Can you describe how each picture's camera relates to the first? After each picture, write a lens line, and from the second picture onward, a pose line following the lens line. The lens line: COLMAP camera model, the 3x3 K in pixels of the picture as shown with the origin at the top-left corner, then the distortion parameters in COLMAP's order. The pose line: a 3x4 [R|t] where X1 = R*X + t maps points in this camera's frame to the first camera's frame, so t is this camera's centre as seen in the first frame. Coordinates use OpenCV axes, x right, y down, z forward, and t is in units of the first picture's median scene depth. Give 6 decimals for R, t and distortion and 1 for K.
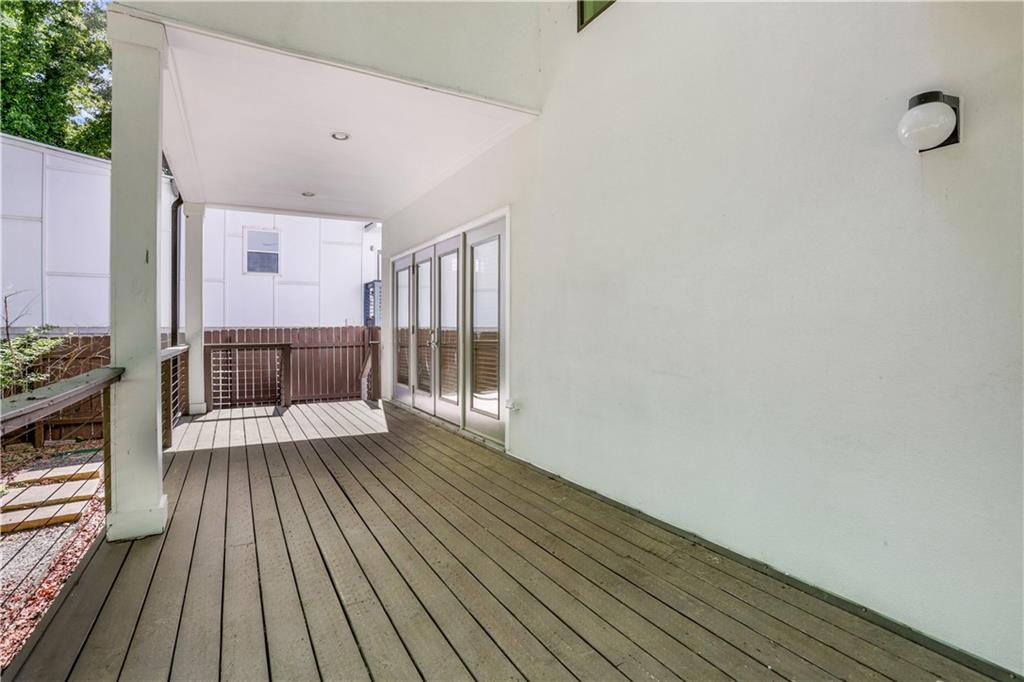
lens RADIAL K [[490.6, 0, 508.6], [0, 490.6, 330.4], [0, 0, 1]] dist [-0.069667, 0.030993]
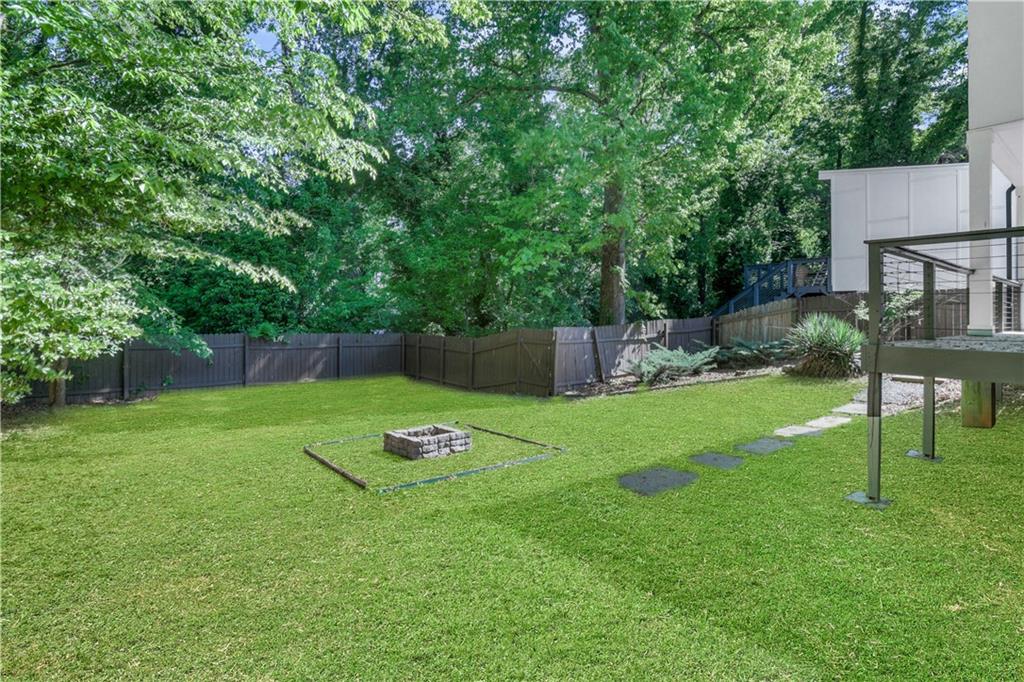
lens RADIAL K [[490.6, 0, 508.6], [0, 490.6, 330.4], [0, 0, 1]] dist [-0.069667, 0.030993]
pose [[0.124942, 0.018293, -0.991995, 0.171569], [0.014985, 0.999681, 0.020322, 0.036015], [0.992051, -0.017404, 0.124628, -0.220732]]
